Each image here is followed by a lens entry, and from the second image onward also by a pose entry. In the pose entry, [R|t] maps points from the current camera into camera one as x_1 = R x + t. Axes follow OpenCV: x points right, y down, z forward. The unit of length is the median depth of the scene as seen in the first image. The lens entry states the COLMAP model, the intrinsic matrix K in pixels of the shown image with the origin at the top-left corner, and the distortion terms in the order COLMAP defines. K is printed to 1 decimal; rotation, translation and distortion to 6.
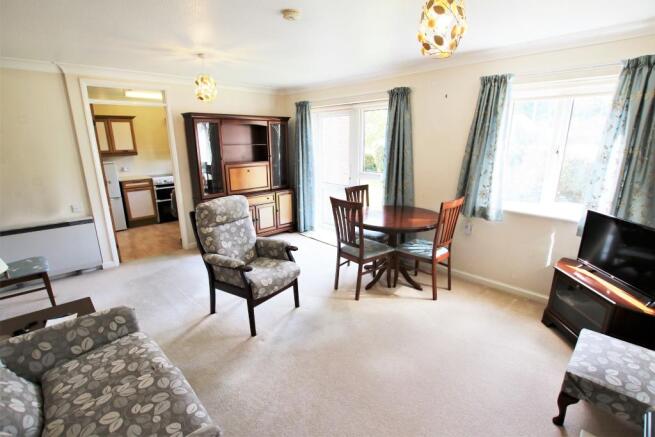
lens RADIAL K [[305.7, 0, 322.0], [0, 305.7, 223.3], [0, 0, 1]] dist [-0.014718, 0.000654]
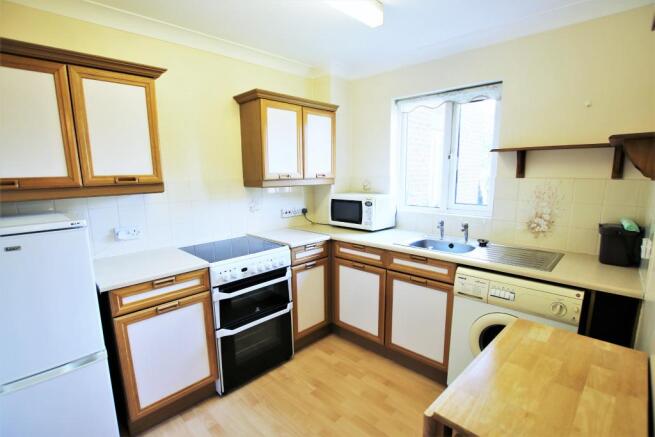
lens RADIAL K [[305.7, 0, 329.4], [0, 305.7, 227.5], [0, 0, 1]] dist [-0.014718, 0.000654]
pose [[0.998851, -0.001801, 0.047881, -0.452206], [0.005665, 0.996722, -0.080698, -0.162293], [-0.047579, 0.080877, 0.995588, 0.680952]]
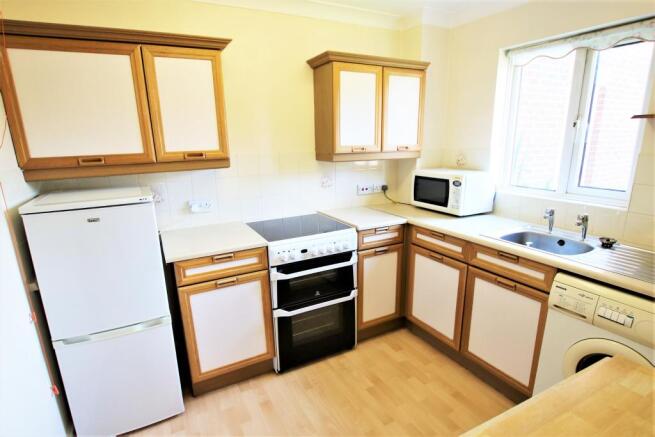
lens RADIAL K [[338.3, 0, 333.3], [0, 338.3, 228.5], [0, 0, 1]] dist [-0.016450, -0.000683]
pose [[0.969372, 0.063882, -0.237143, -0.417033], [-0.063158, 0.997947, 0.010655, -0.173100], [0.237337, 0.004649, 0.971416, 0.687784]]
